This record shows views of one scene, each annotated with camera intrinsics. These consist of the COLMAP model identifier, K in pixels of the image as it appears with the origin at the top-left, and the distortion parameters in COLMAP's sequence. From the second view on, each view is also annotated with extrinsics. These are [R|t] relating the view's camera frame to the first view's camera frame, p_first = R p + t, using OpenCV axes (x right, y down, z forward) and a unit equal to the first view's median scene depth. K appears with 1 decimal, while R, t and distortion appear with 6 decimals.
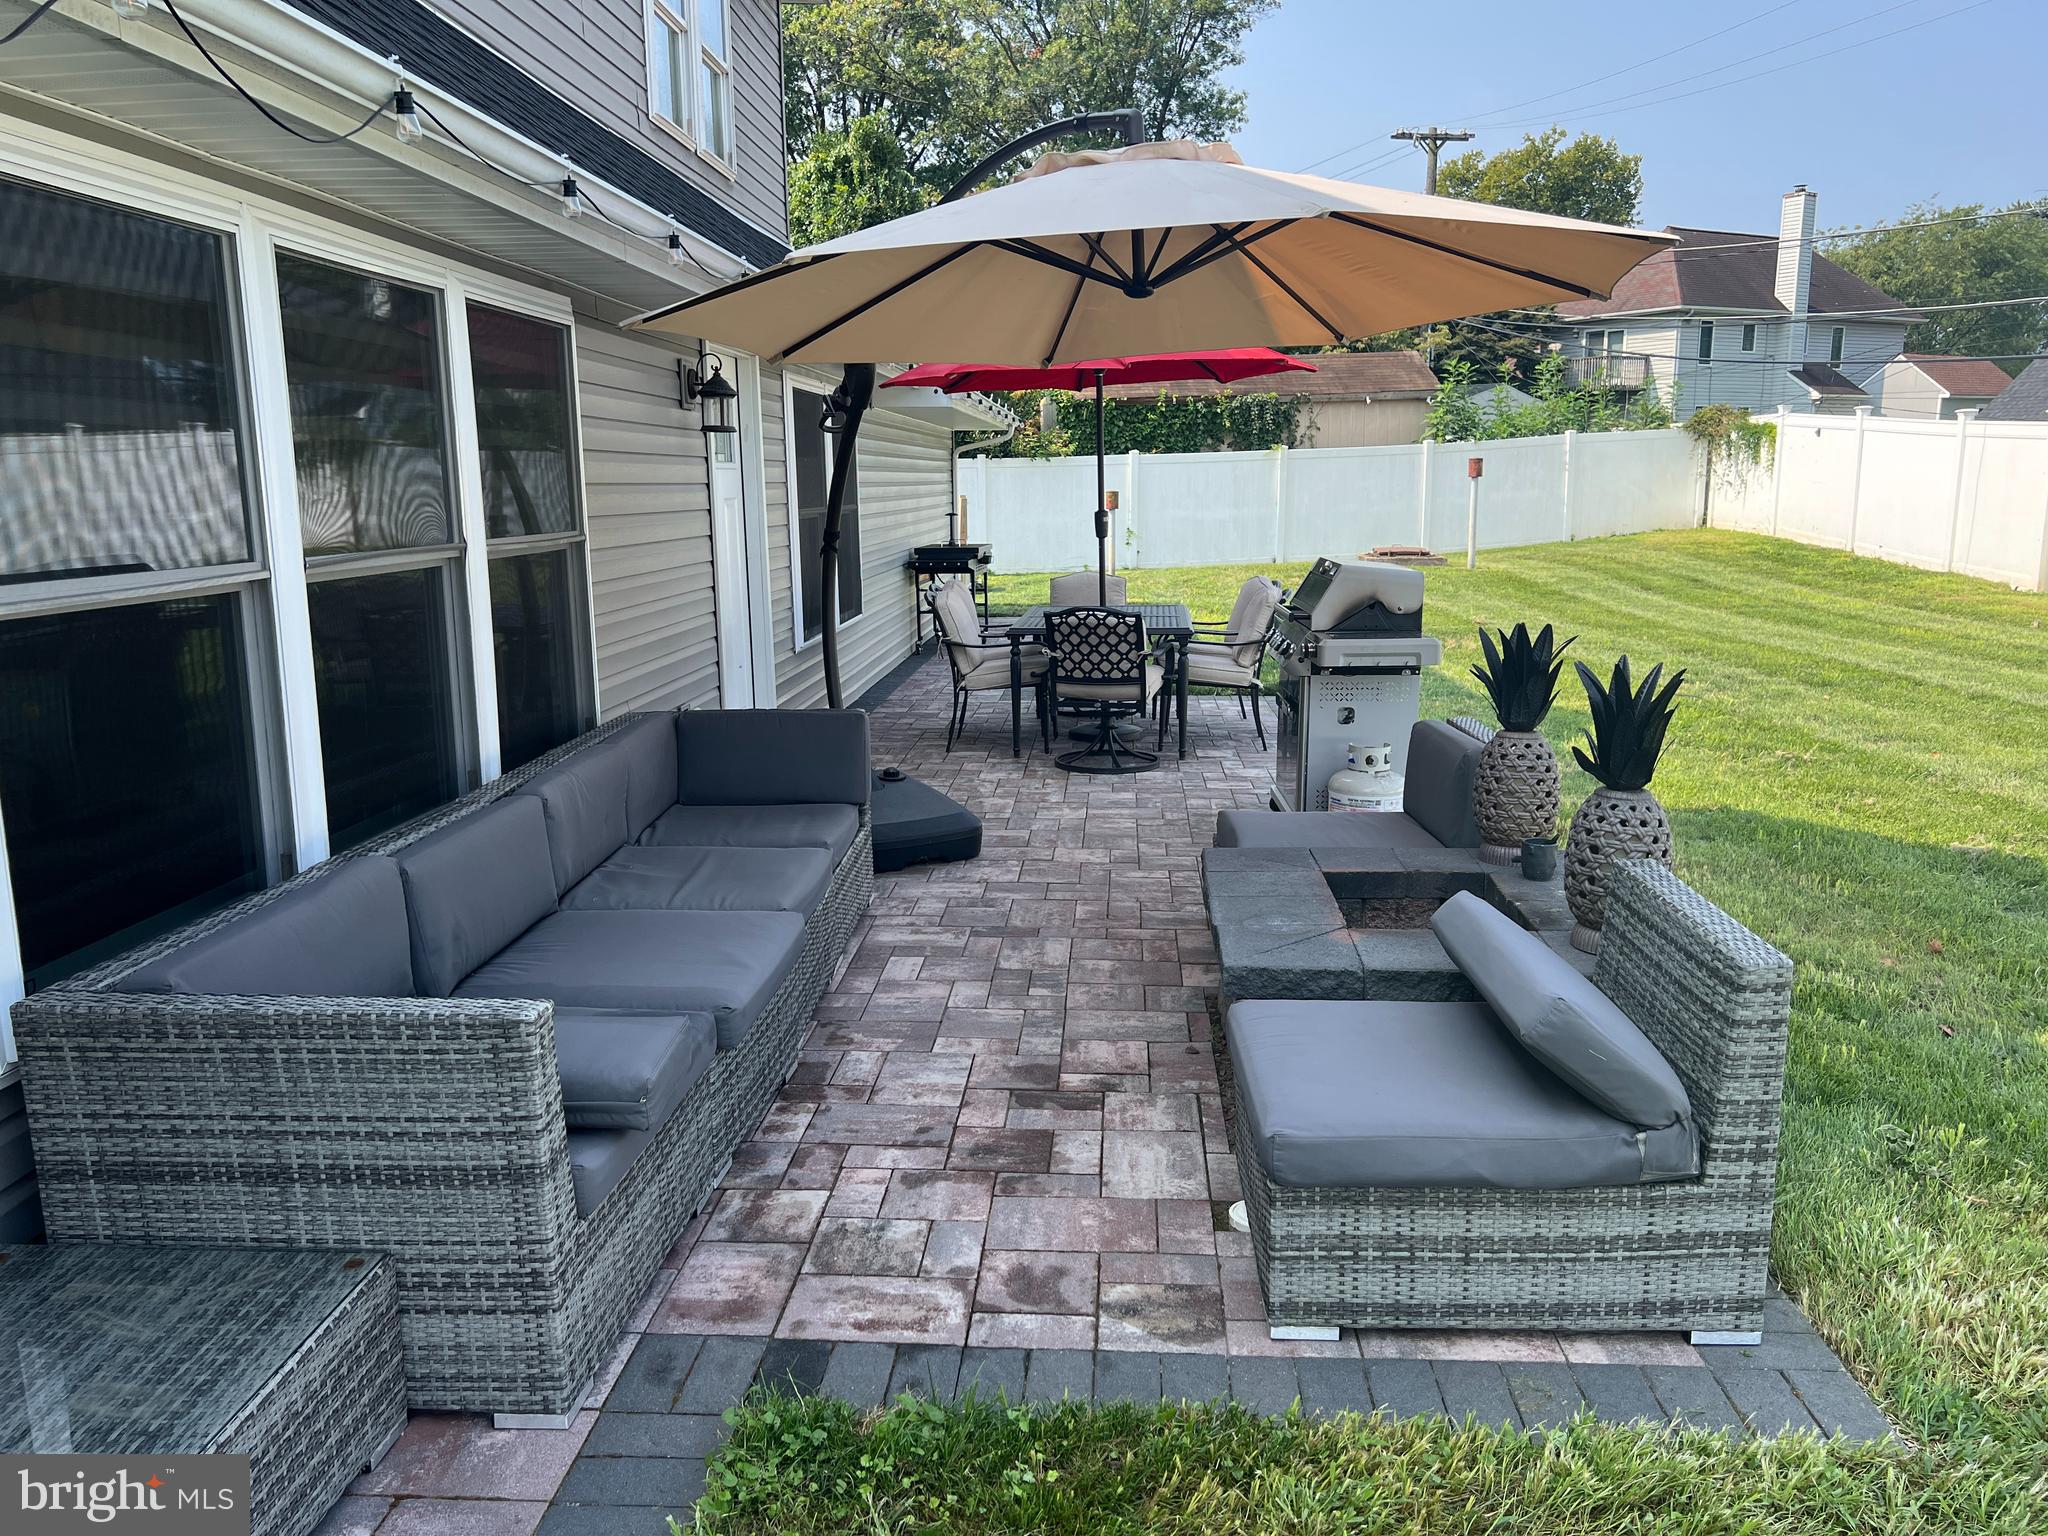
lens RADIAL K [[1567.0, 0, 1026.9], [0, 1567.0, 786.1], [0, 0, 1]] dist [0.053745, -0.069221]
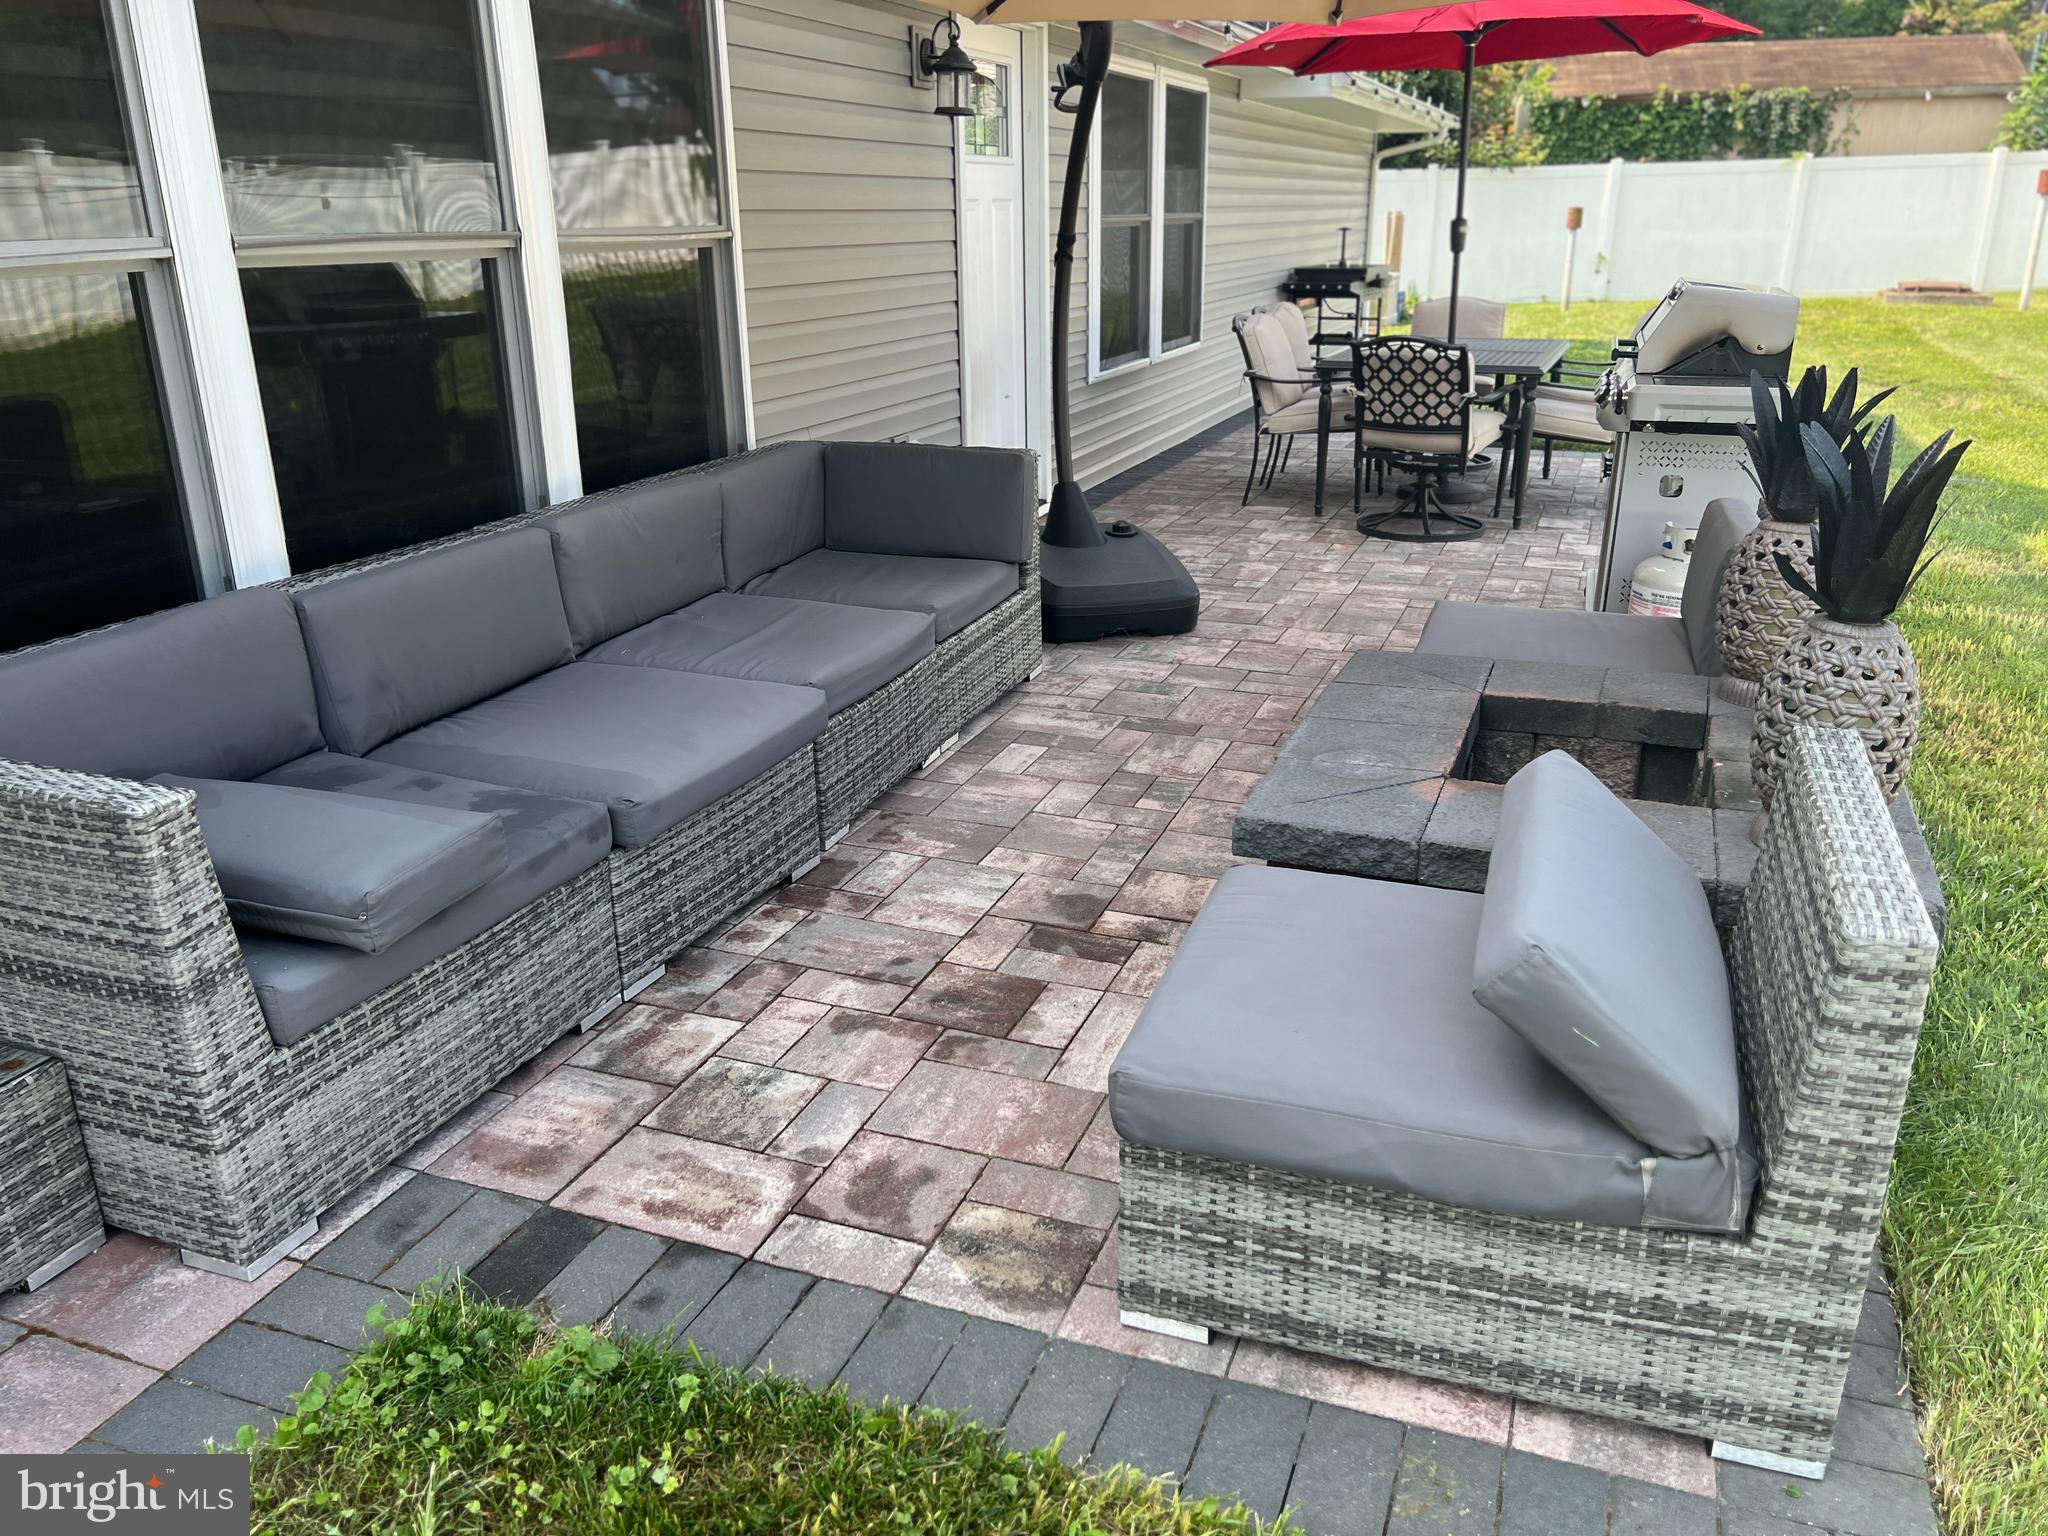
lens RADIAL K [[1567.0, 0, 1029.9], [0, 1567.0, 800.4], [0, 0, 1]] dist [0.053745, -0.069221]
pose [[0.957014, 0.107862, -0.269241, 0.235651], [-0.060829, 0.982276, 0.177298, -0.020944], [0.283592, -0.153299, 0.946612, 0.256275]]
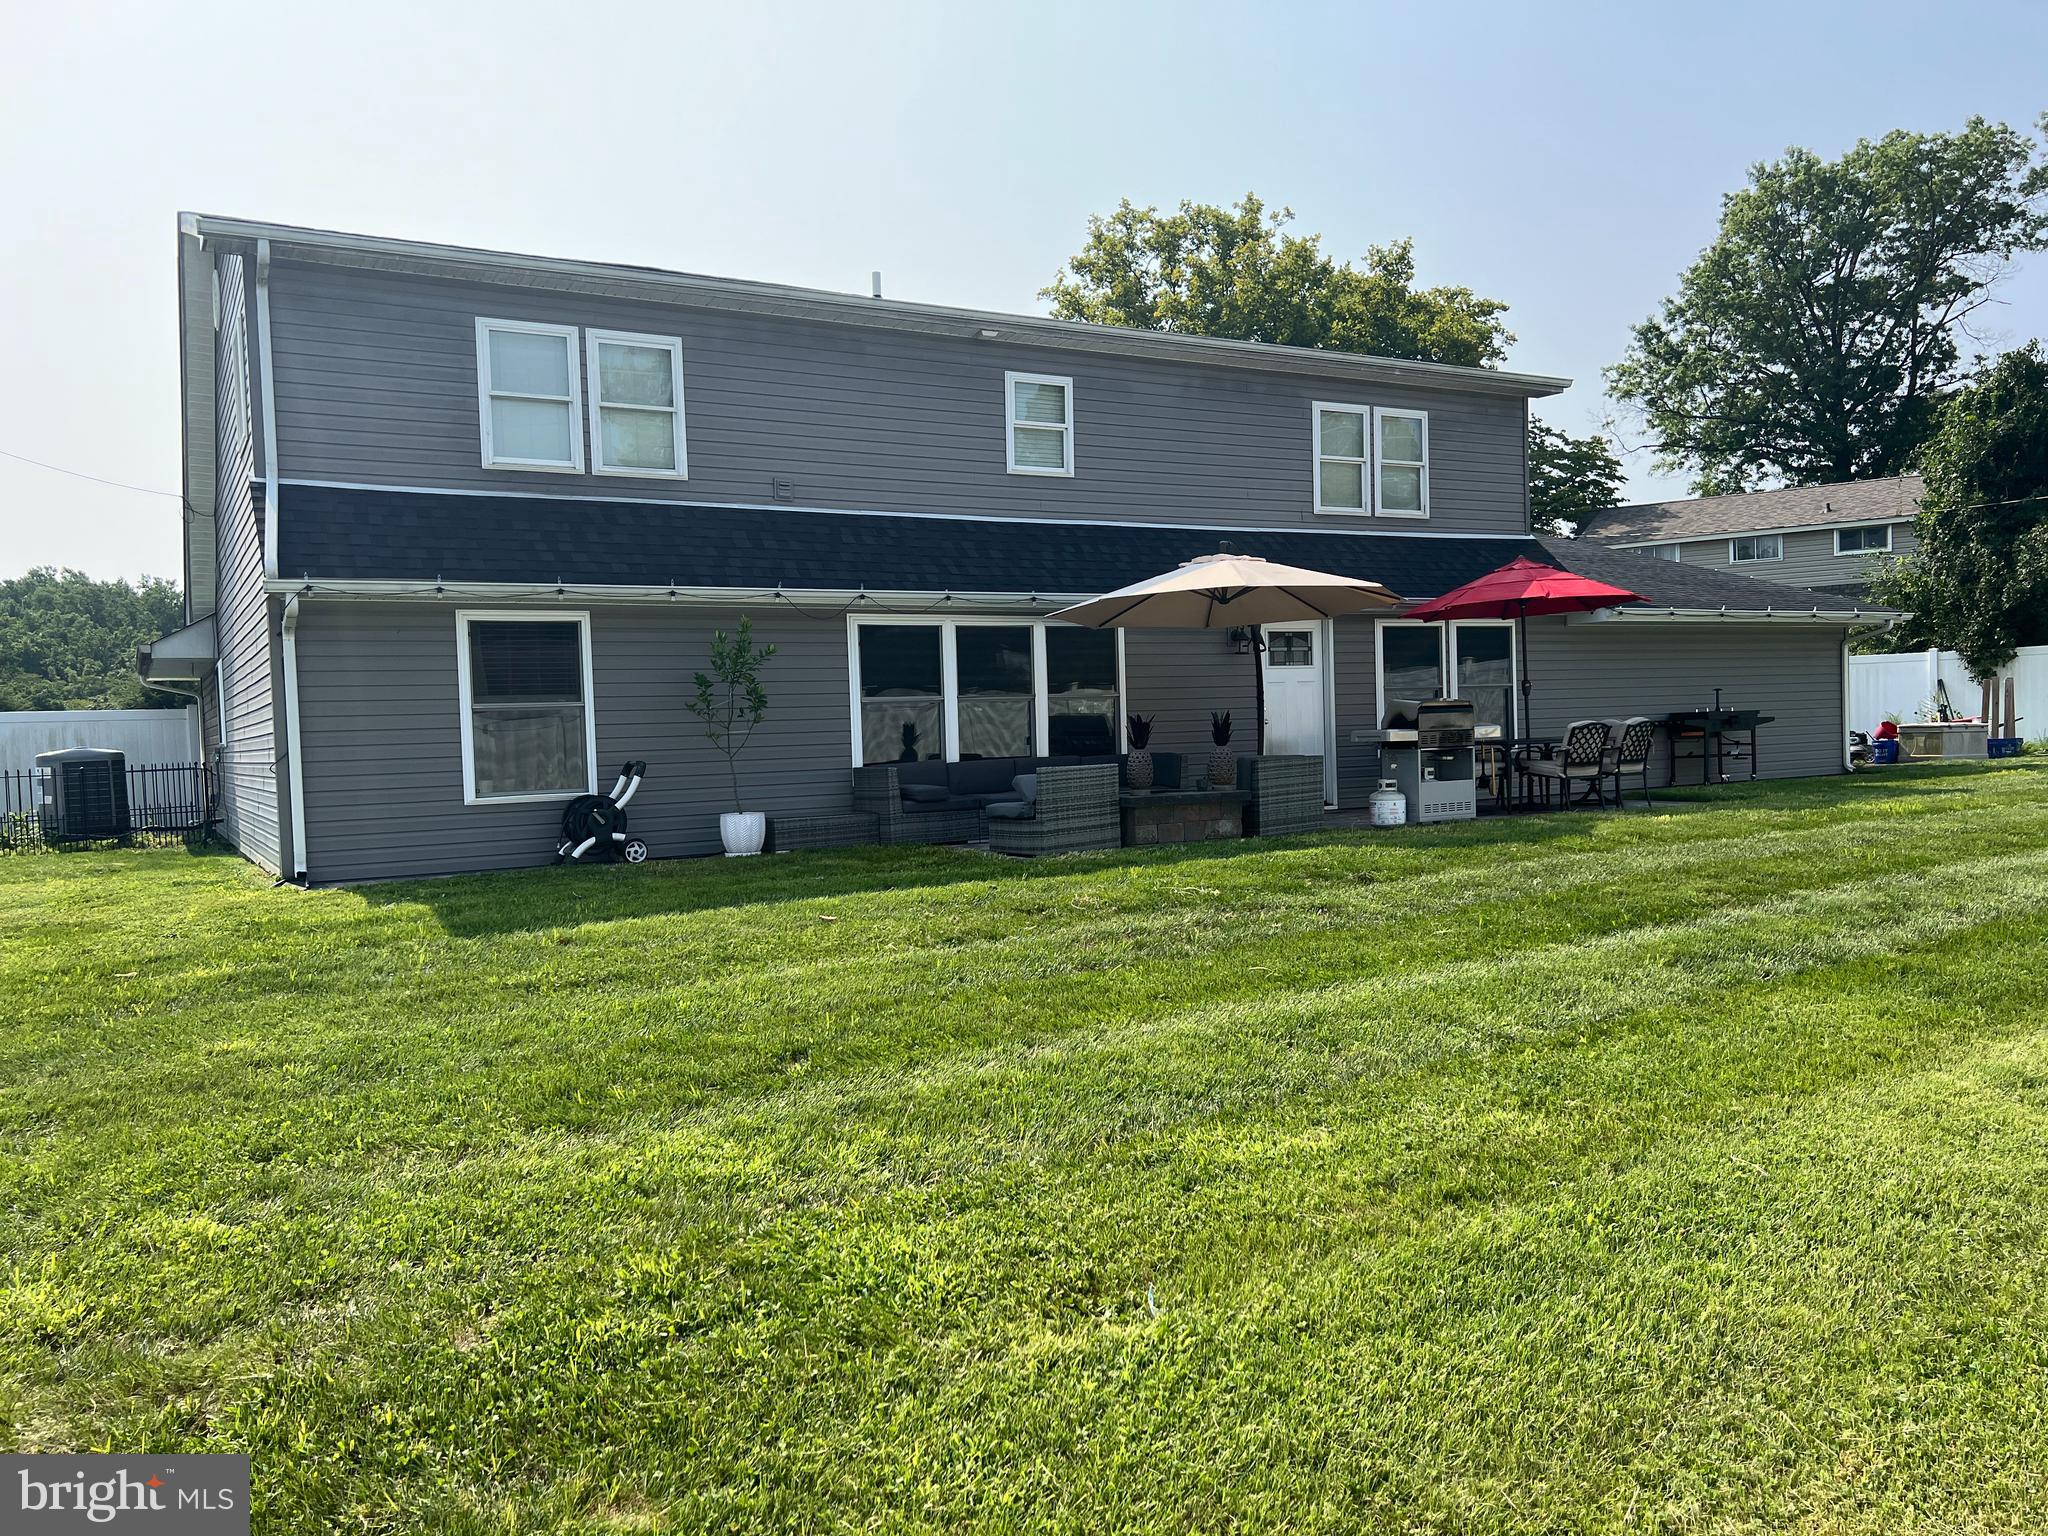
lens RADIAL K [[1567.0, 0, 1018.0], [0, 1567.0, 770.8], [0, 0, 1]] dist [0.053745, -0.069221]
pose [[0.555838, 0.013315, -0.831184, 3.241200], [-0.131507, 0.988689, -0.072104, 0.350684], [0.820823, 0.149385, 0.551302, -1.211709]]
